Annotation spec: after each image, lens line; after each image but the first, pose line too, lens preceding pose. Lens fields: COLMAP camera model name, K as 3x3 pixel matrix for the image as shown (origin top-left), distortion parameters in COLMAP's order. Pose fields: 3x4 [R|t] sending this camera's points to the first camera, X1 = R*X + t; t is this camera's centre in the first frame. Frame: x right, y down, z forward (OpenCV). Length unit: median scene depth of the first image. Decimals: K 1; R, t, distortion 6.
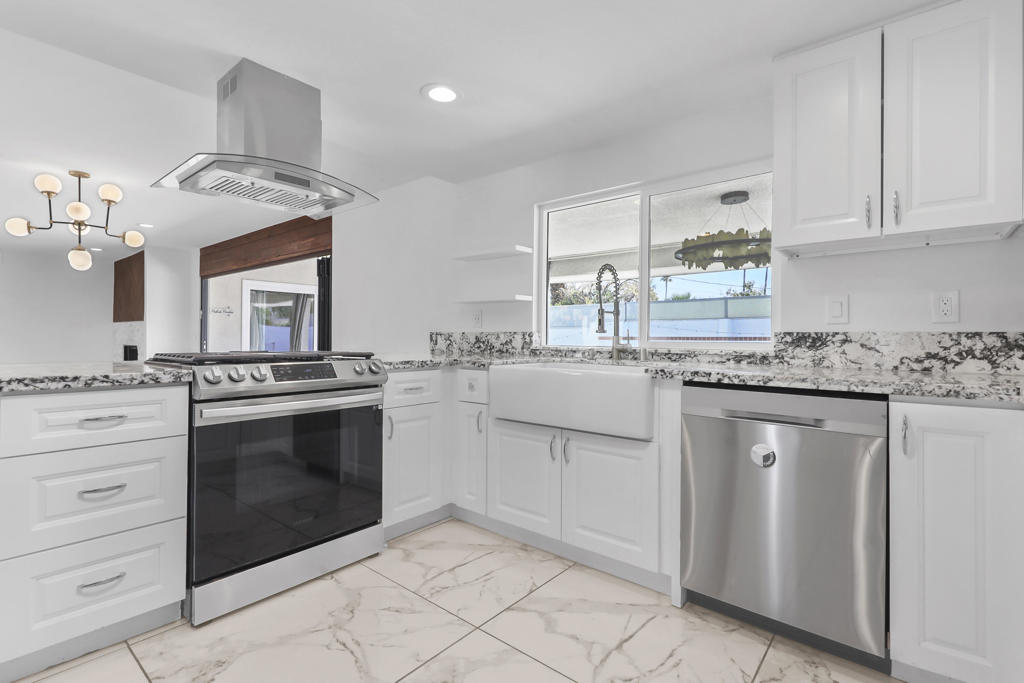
lens RADIAL K [[468.0, 0, 514.1], [0, 468.0, 337.4], [0, 0, 1]] dist [0.000741, -0.000017]
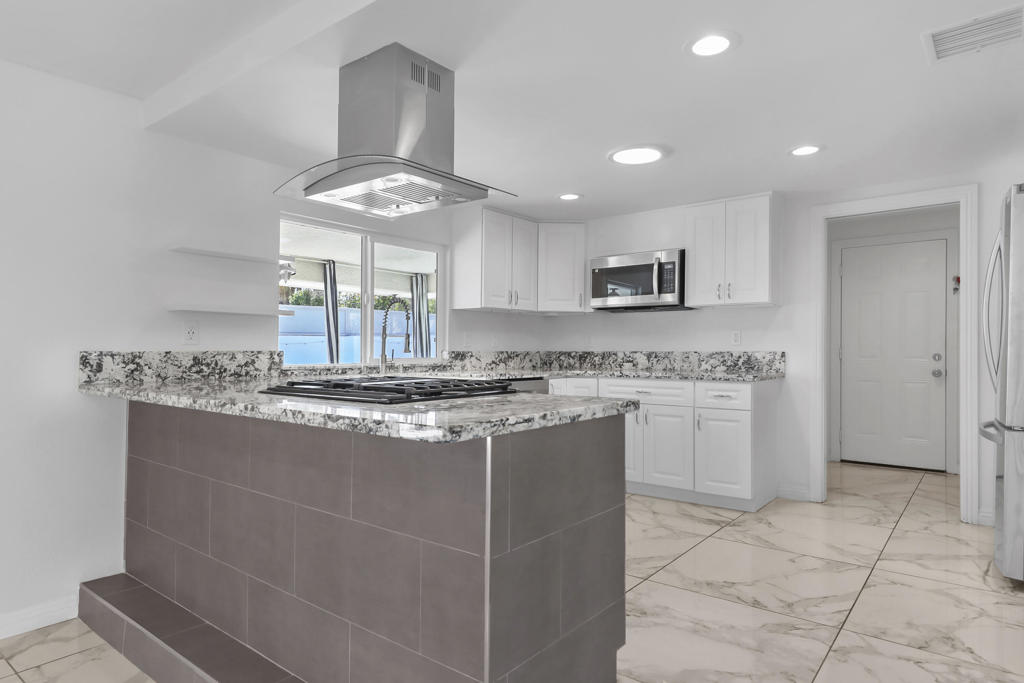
lens RADIAL K [[589.9, 0, 511.4], [0, 589.9, 361.1], [0, 0, 1]] dist [0.003541, 0.000228]
pose [[-0.011671, -0.026000, 0.999594, -1.632065], [-0.000729, 0.999662, 0.025993, -0.032393], [-0.999932, -0.000425, -0.011686, 0.827108]]
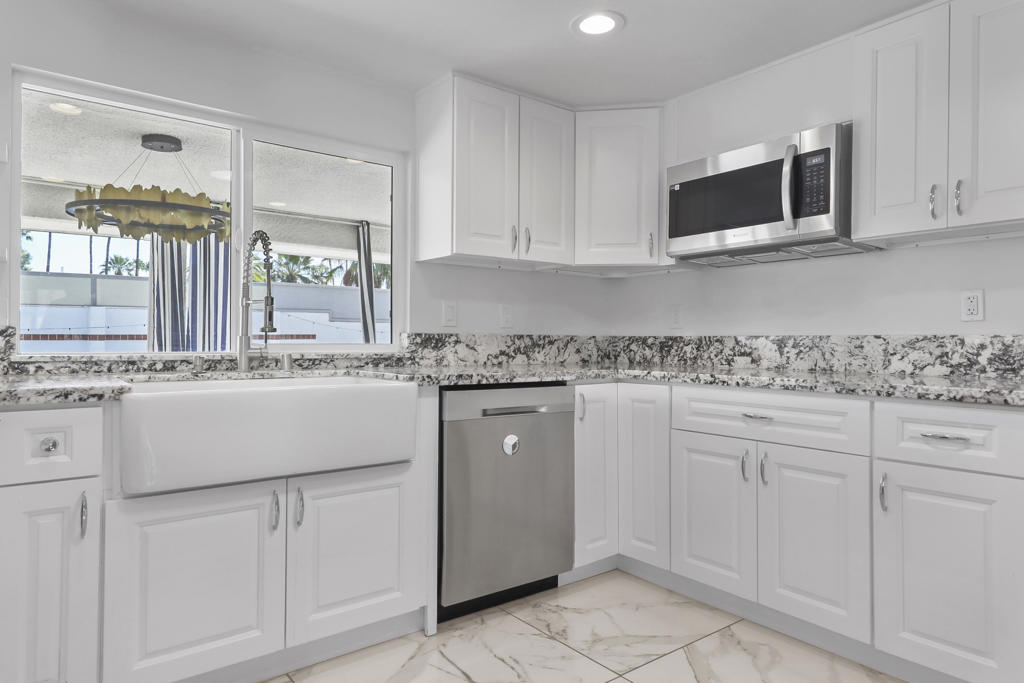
lens RADIAL K [[626.0, 0, 512.9], [0, 626.0, 341.0], [0, 0, 1]] dist [0.010013, -0.000593]
pose [[0.221701, -0.005671, 0.975098, -0.707317], [-0.004751, 0.999965, 0.006896, -0.004966], [-0.975103, -0.006162, 0.221666, 0.509533]]
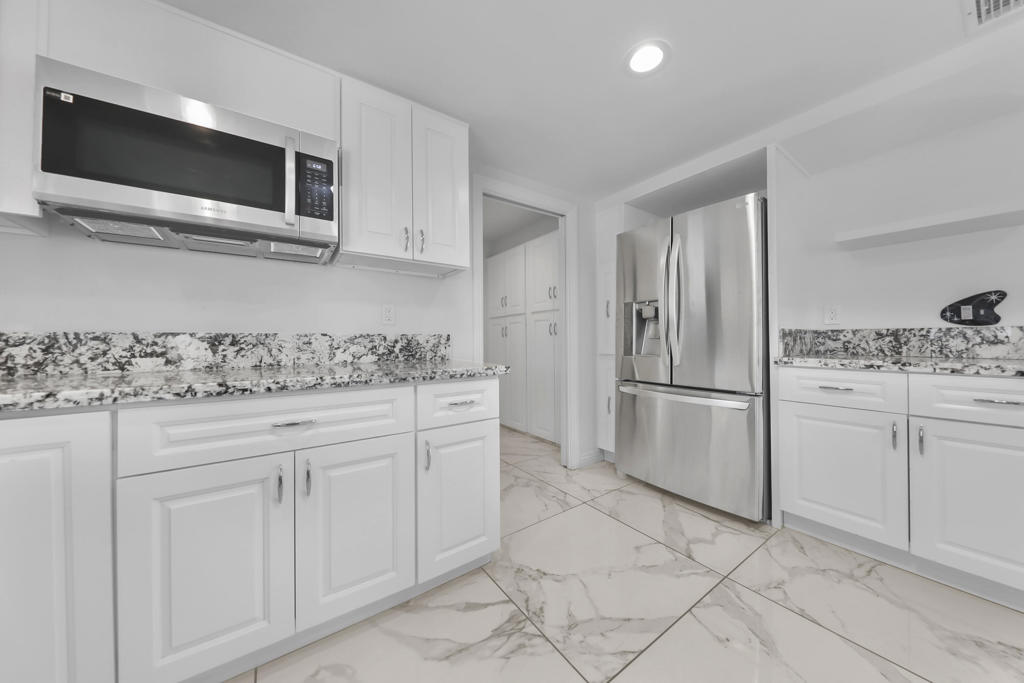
lens RADIAL K [[343.7, 0, 513.4], [0, 343.7, 337.0], [0, 0, 1]] dist [-0.002203, -0.000250]
pose [[-0.965545, 0.001424, 0.260231, -0.017744], [-0.000671, 0.999968, -0.007962, 0.003858], [-0.260234, -0.007862, -0.965514, 0.757230]]
